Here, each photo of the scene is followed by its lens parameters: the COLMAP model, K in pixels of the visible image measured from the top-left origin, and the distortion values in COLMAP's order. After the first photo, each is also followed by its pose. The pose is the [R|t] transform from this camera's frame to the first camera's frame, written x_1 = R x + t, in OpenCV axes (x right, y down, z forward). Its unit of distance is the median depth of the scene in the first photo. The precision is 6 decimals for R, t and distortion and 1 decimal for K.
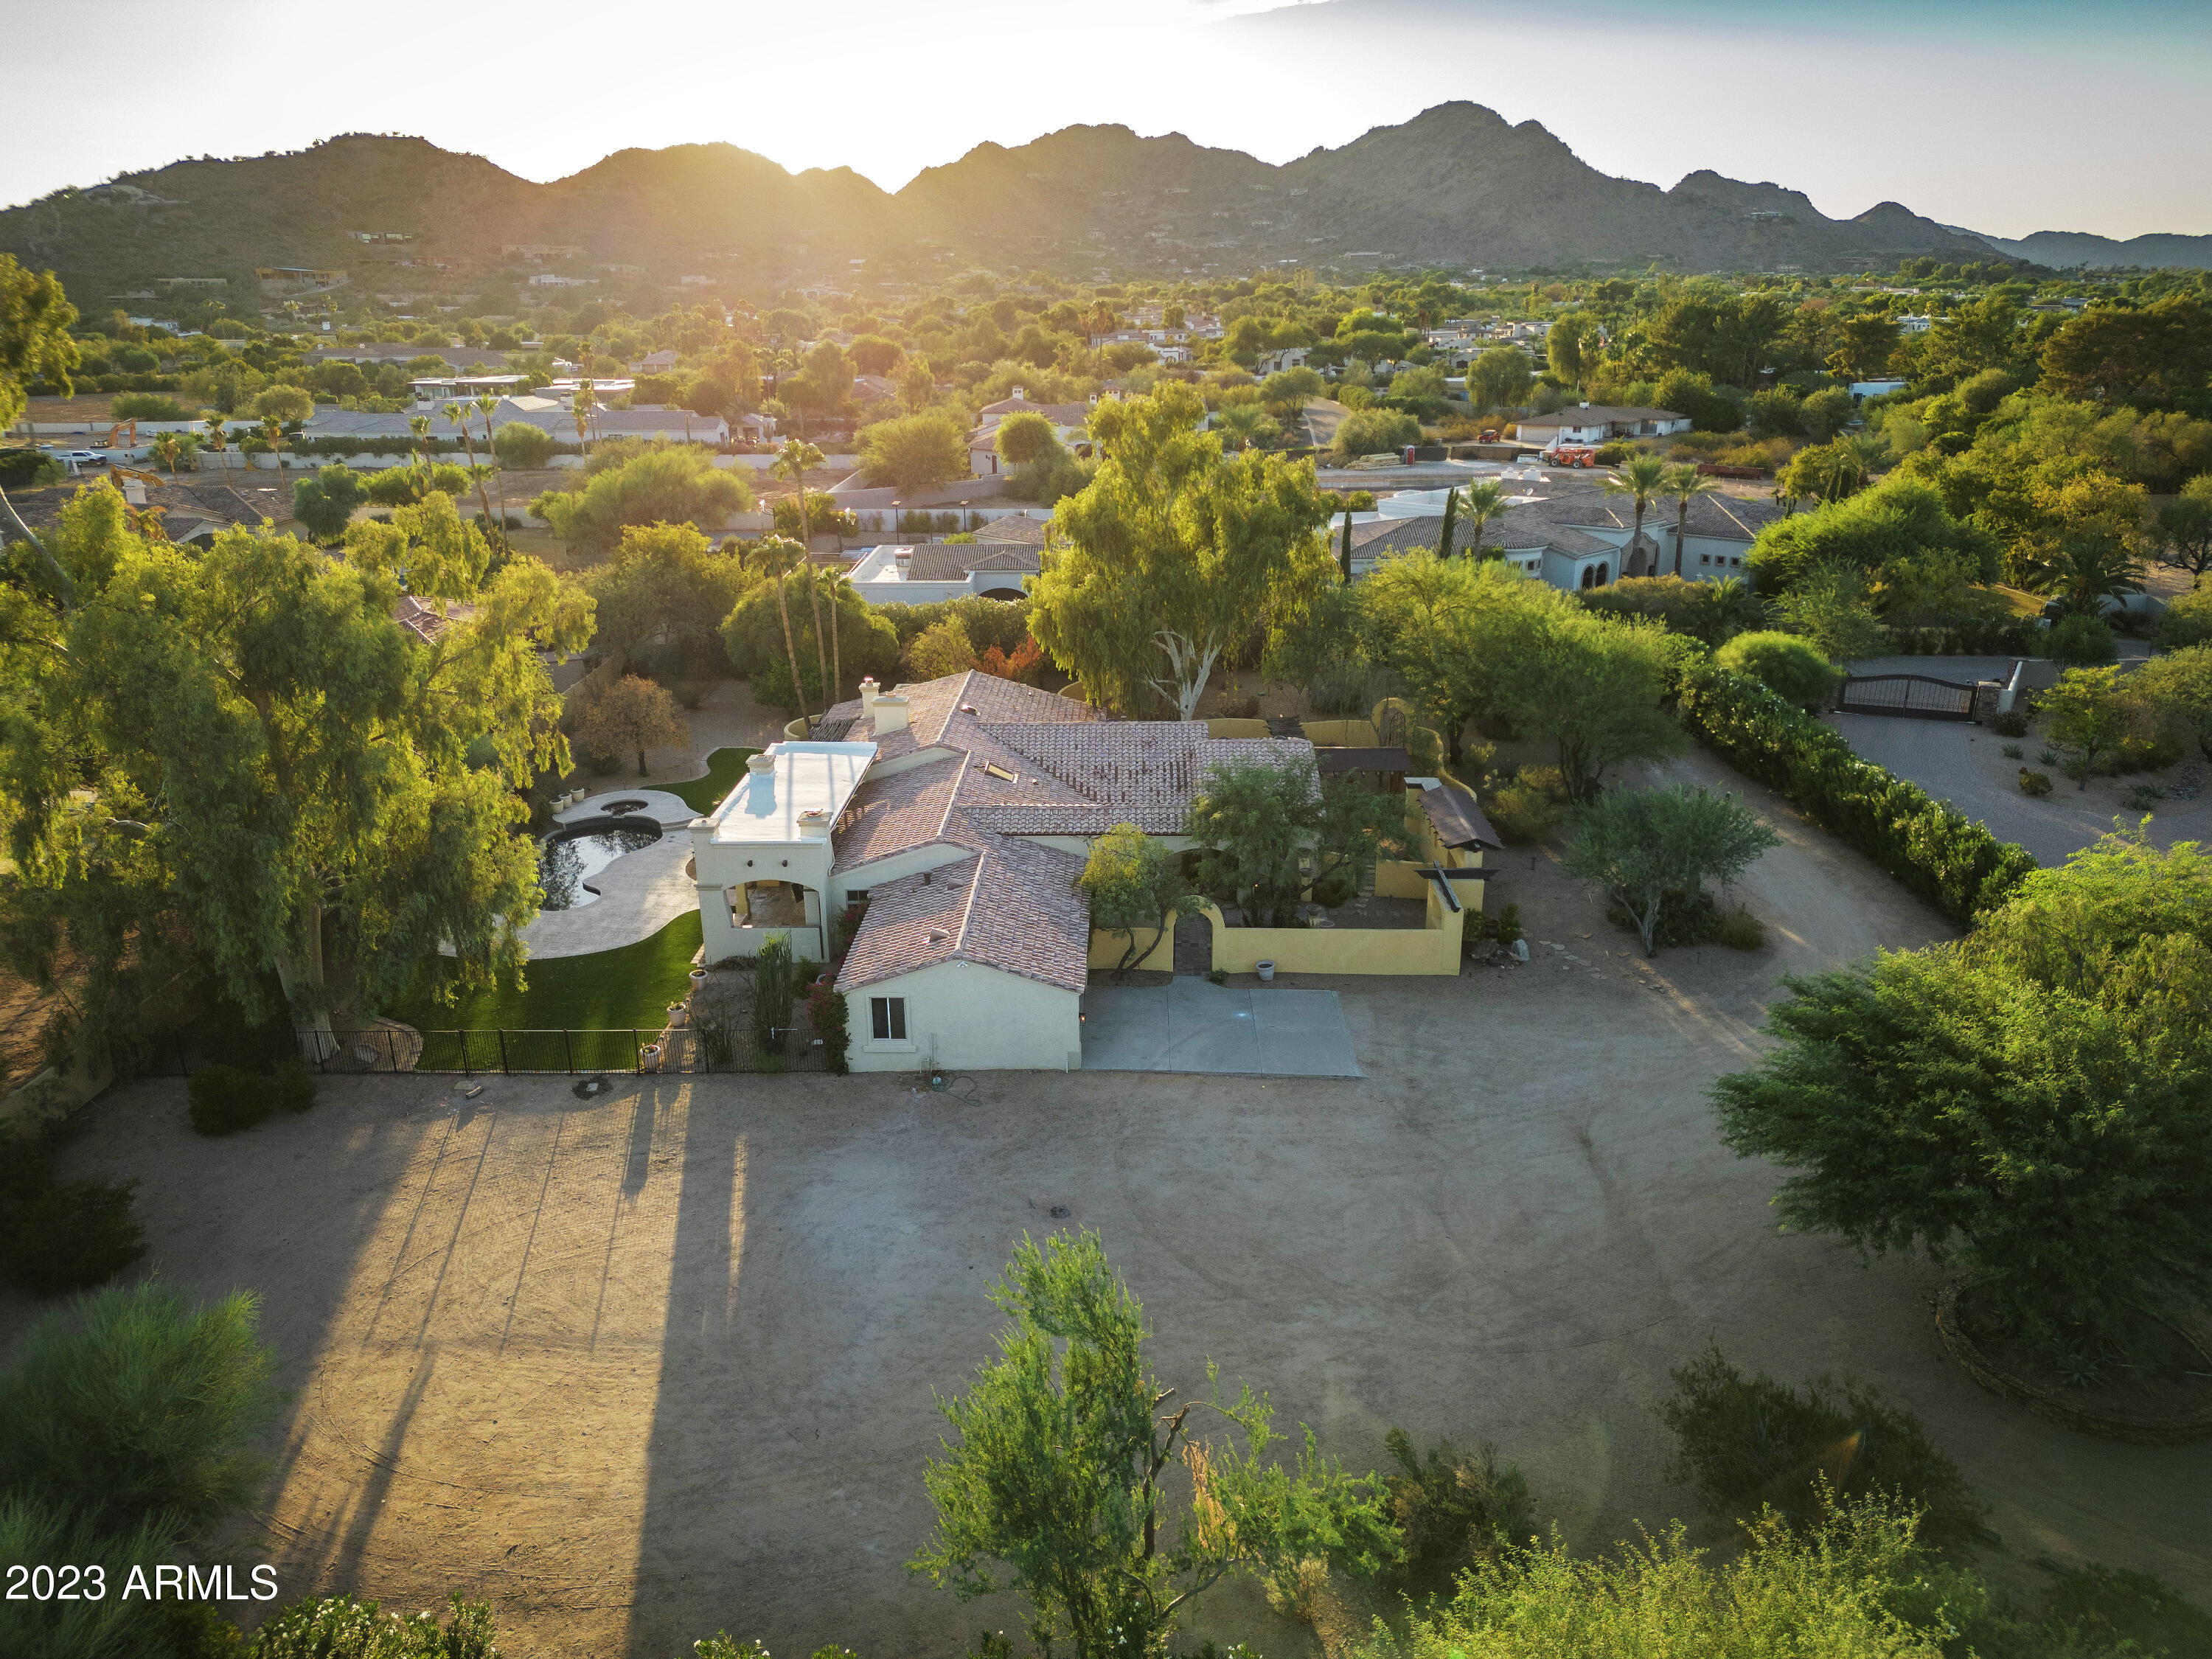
lens RADIAL K [[1513.1, 0, 1106.0], [0, 1513.1, 829.5], [0, 0, 1]] dist [0.056478, -0.056982]
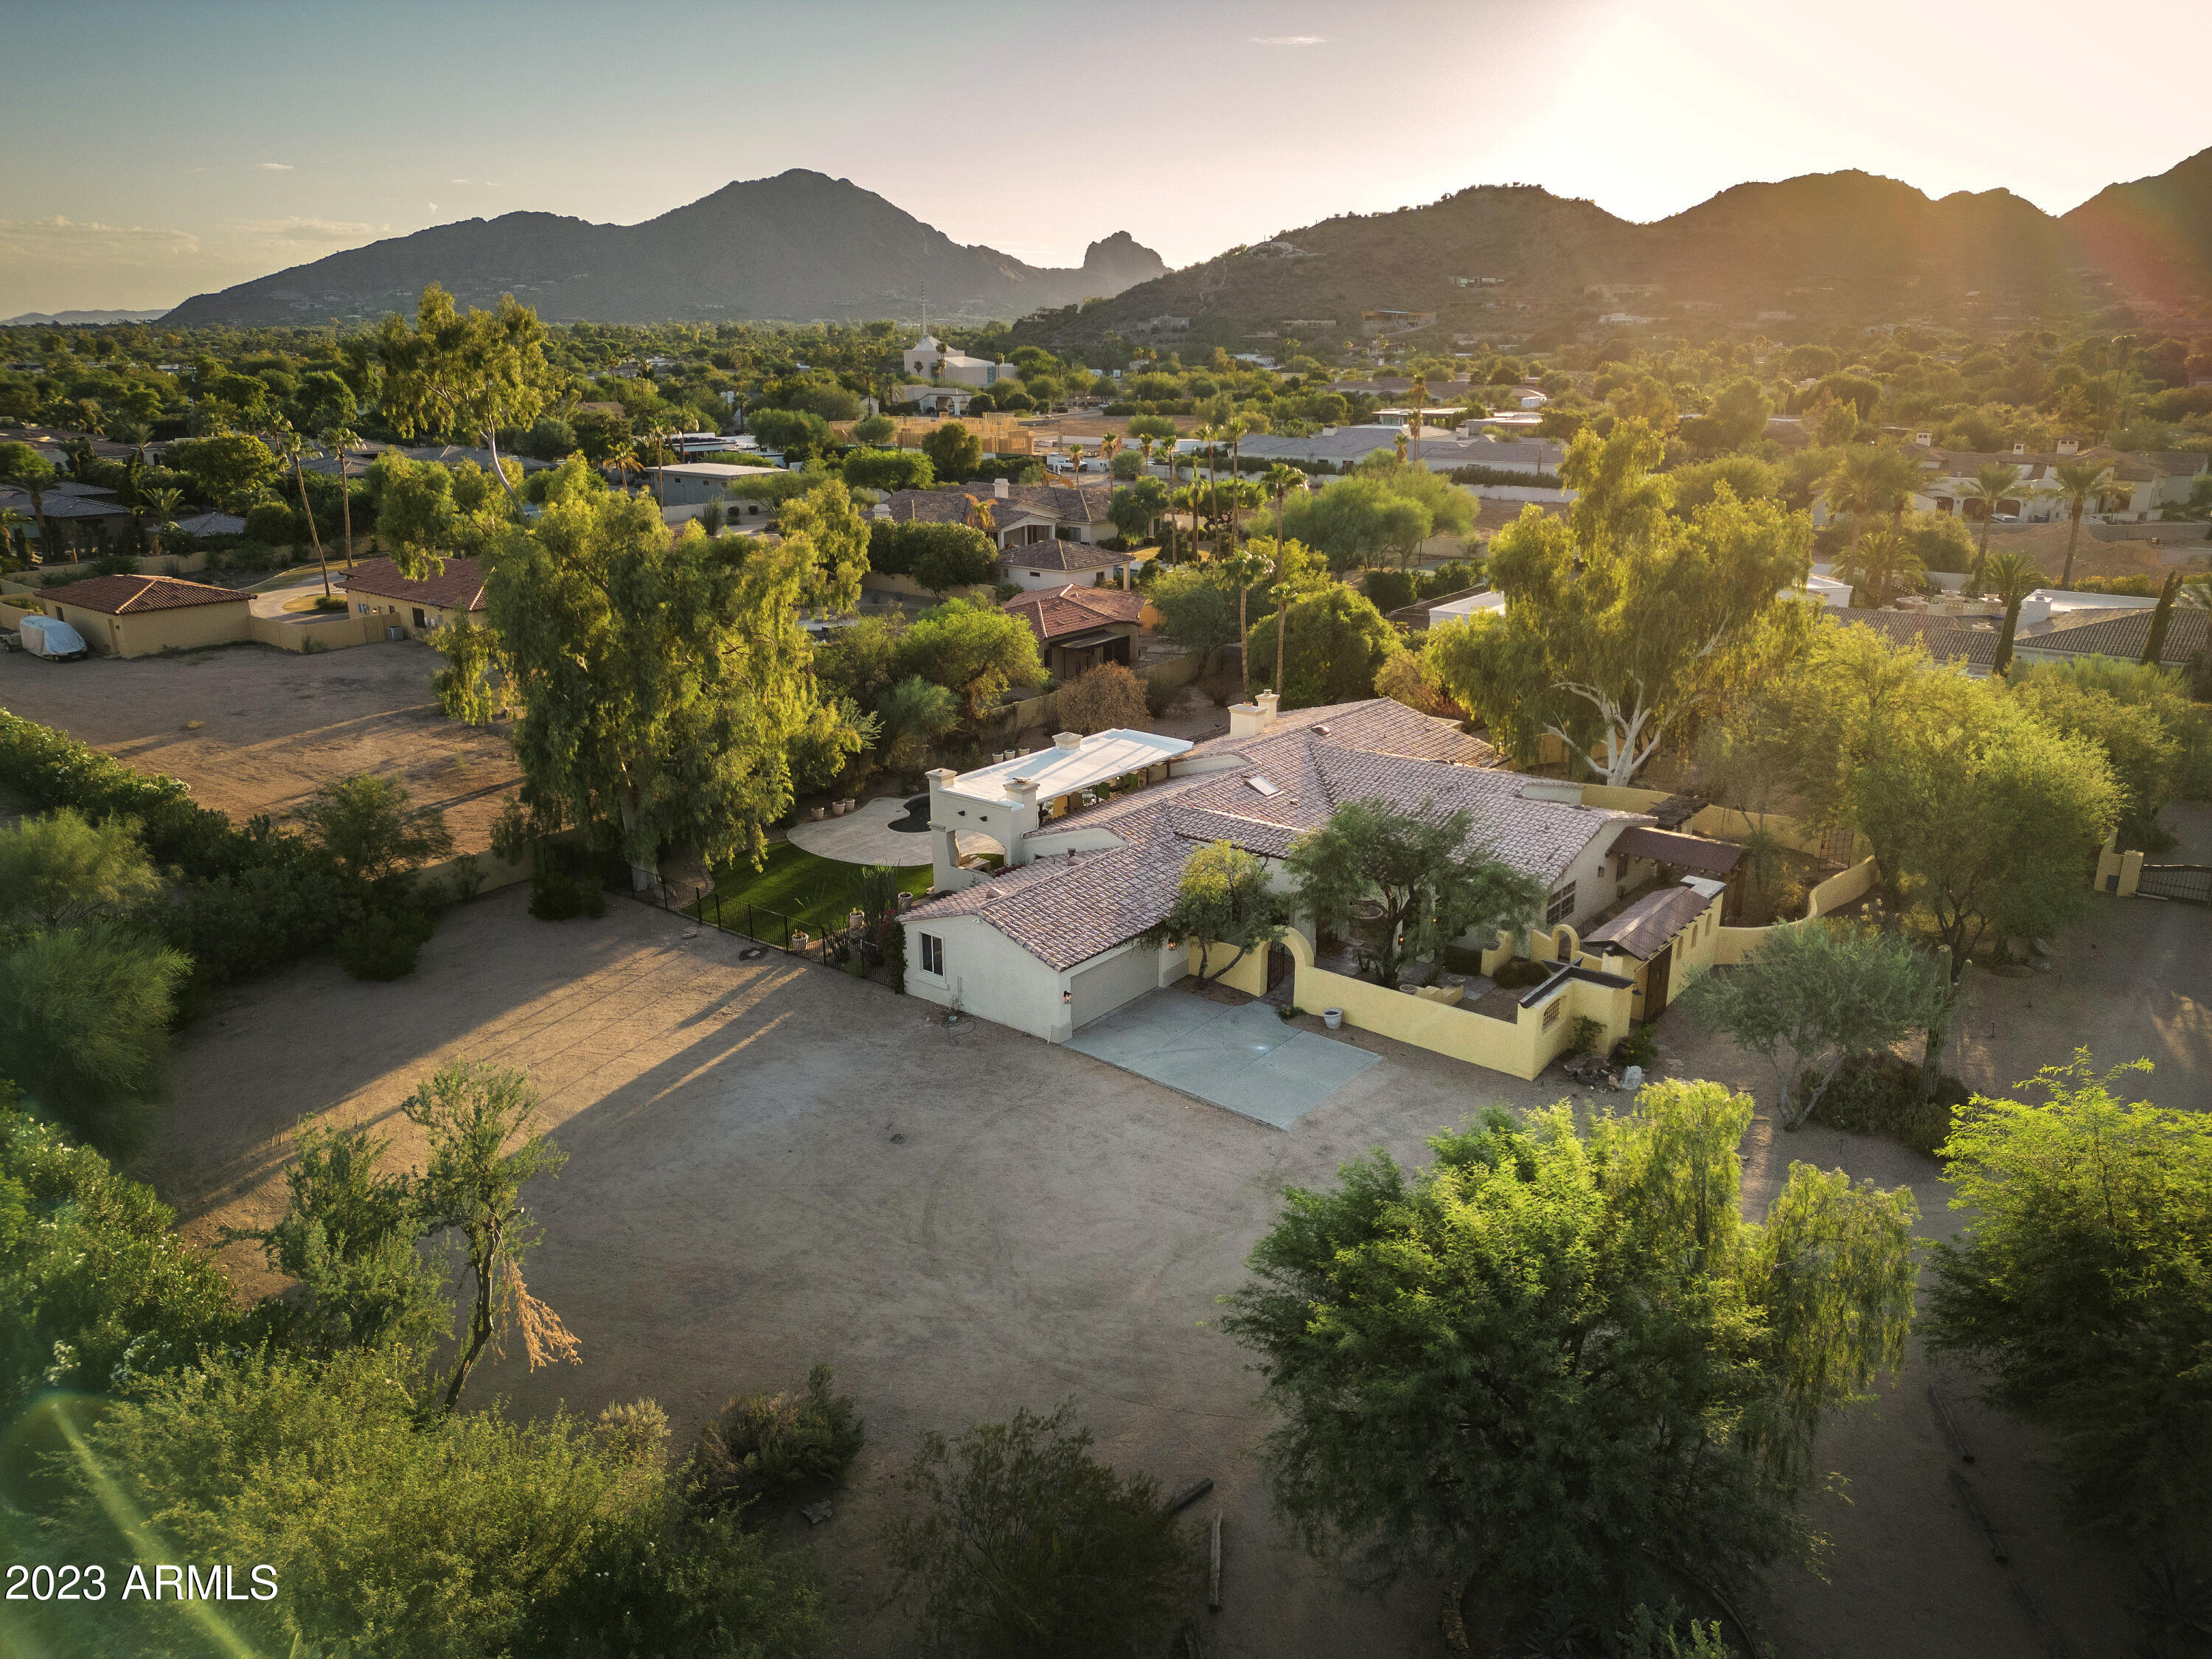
lens RADIAL K [[1513.1, 0, 1106.0], [0, 1513.1, 829.5], [0, 0, 1]] dist [0.056478, -0.056982]
pose [[0.799813, 0.187889, -0.570085, 0.340724], [-0.200433, 0.978832, 0.041402, -0.023342], [0.565796, 0.081150, 0.820542, 0.075815]]
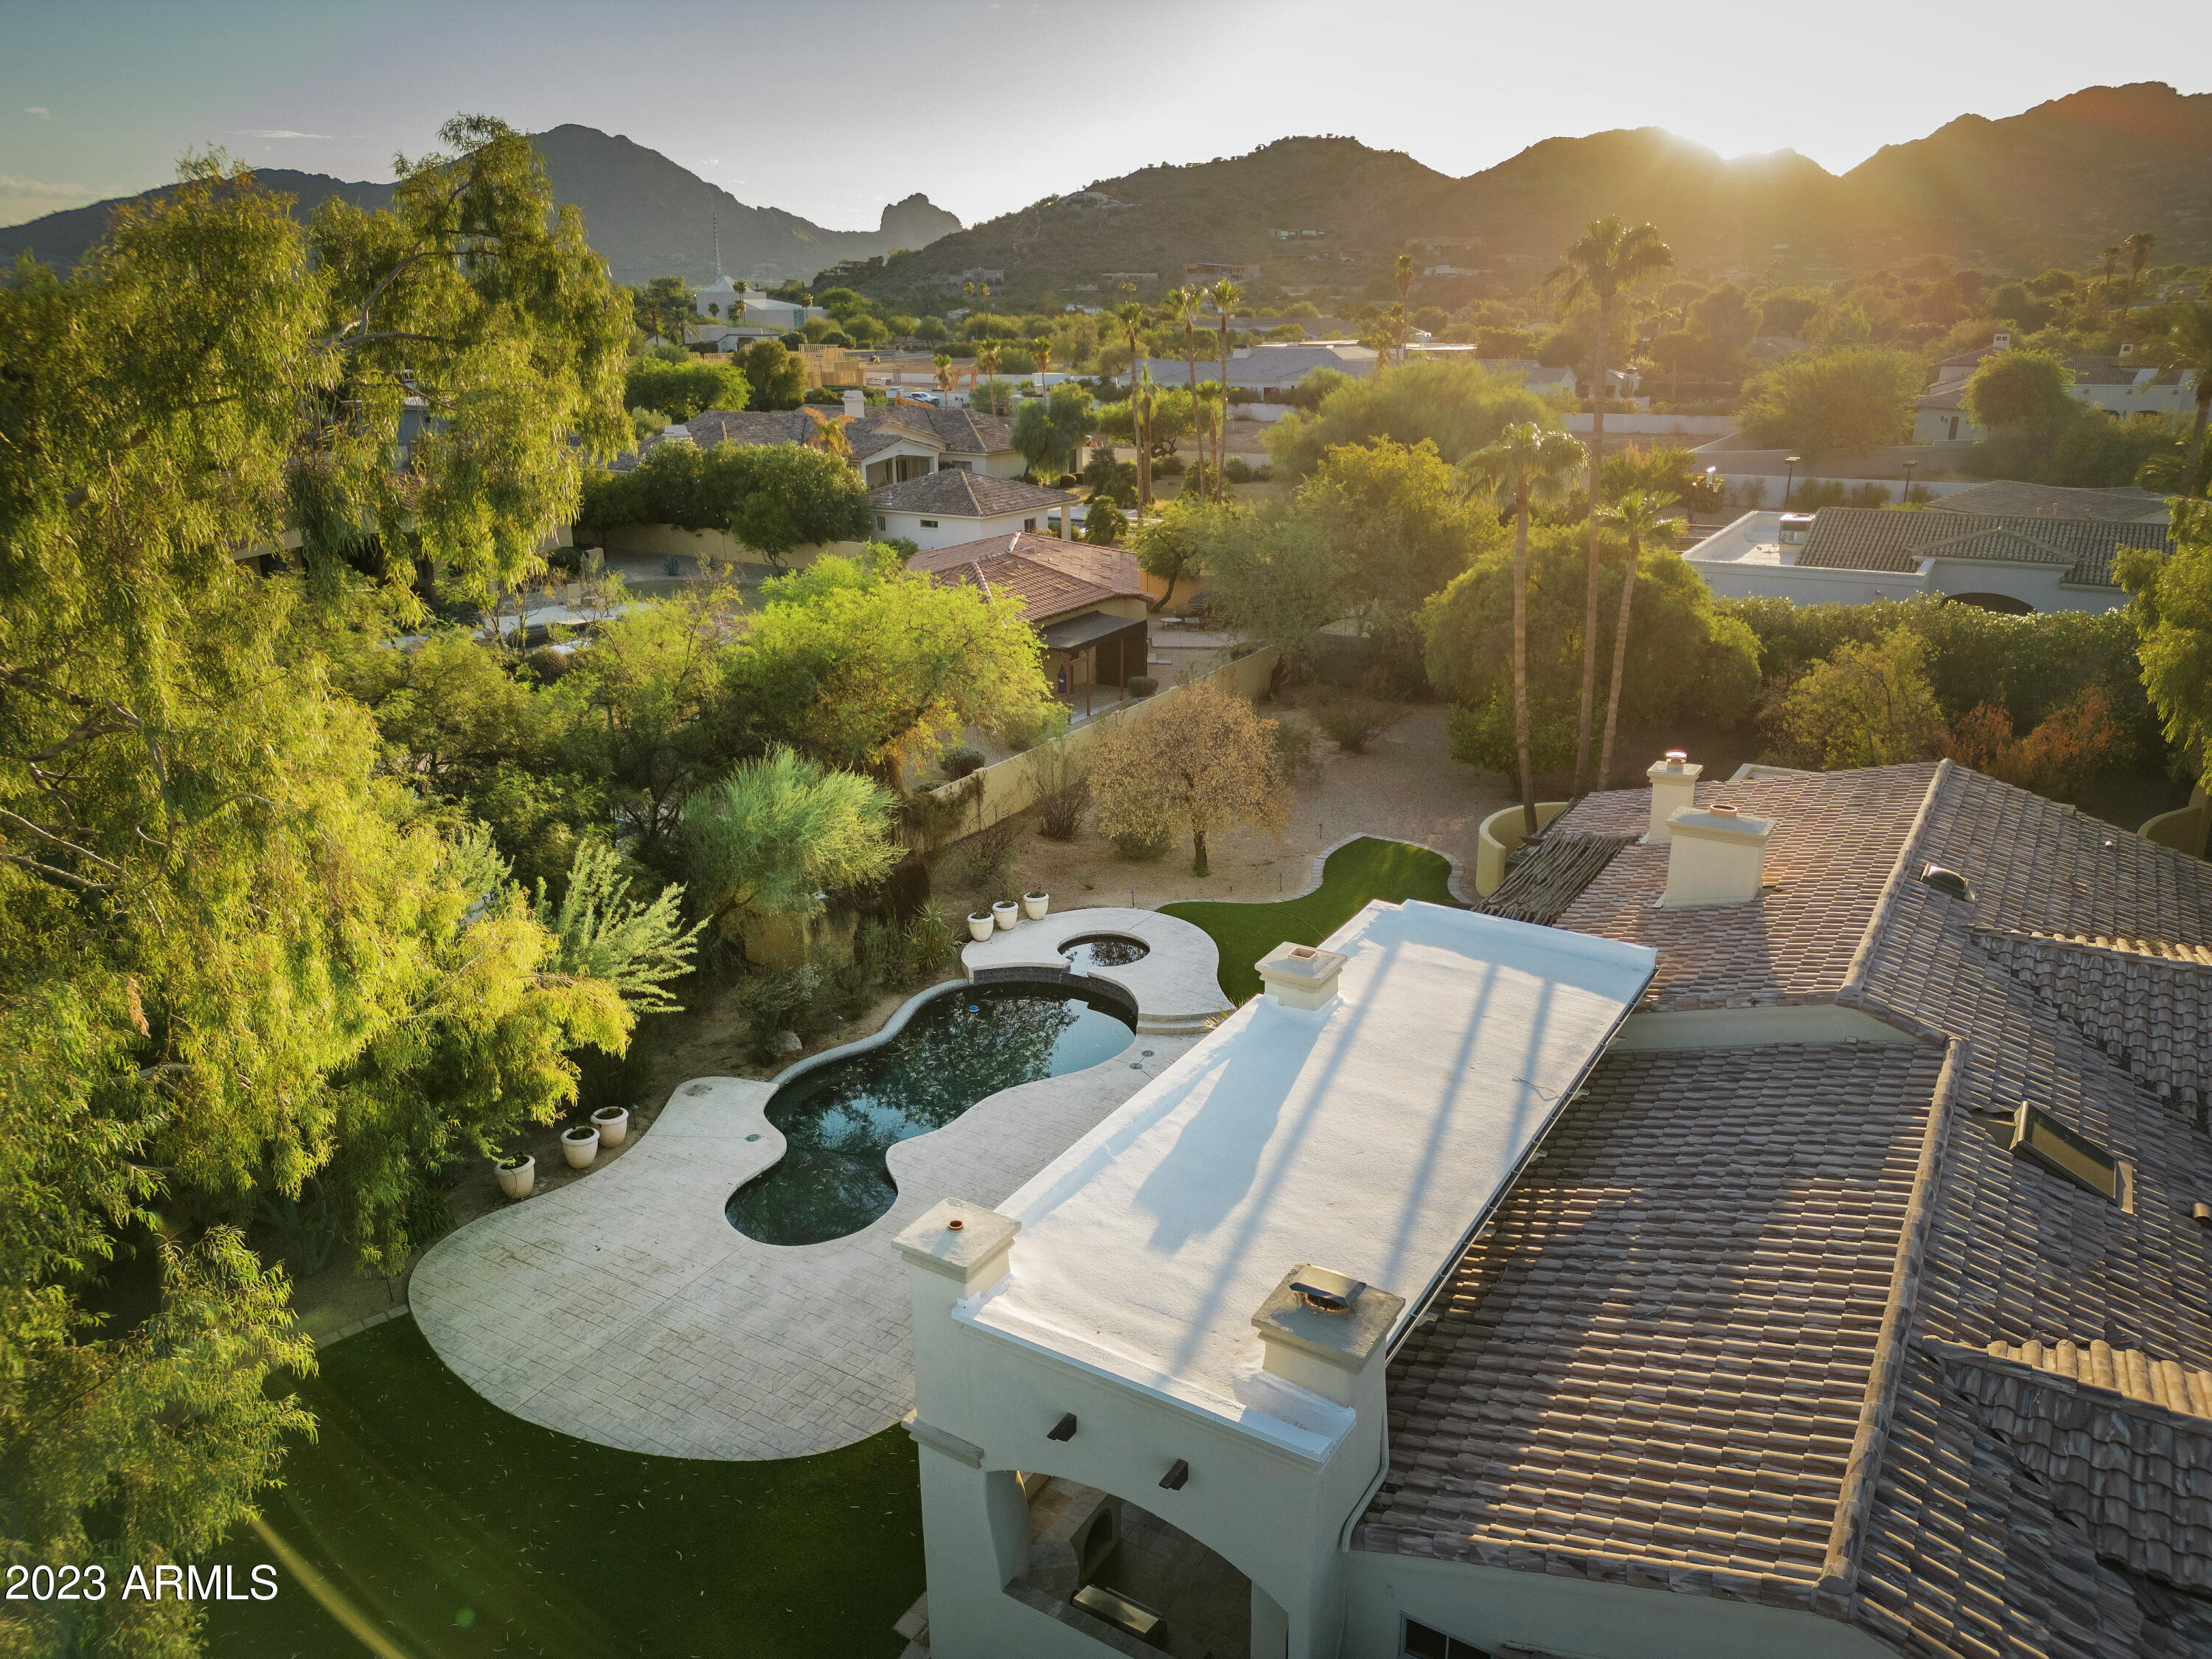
lens RADIAL K [[1581.6, 0, 1106.0], [0, 1581.6, 829.5], [0, 0, 1]] dist [0.043553, -0.002407]
pose [[0.863246, 0.159218, -0.479015, -0.071837], [-0.163447, 0.985994, 0.033179, -0.062020], [0.477589, 0.049652, 0.877179, 0.494834]]
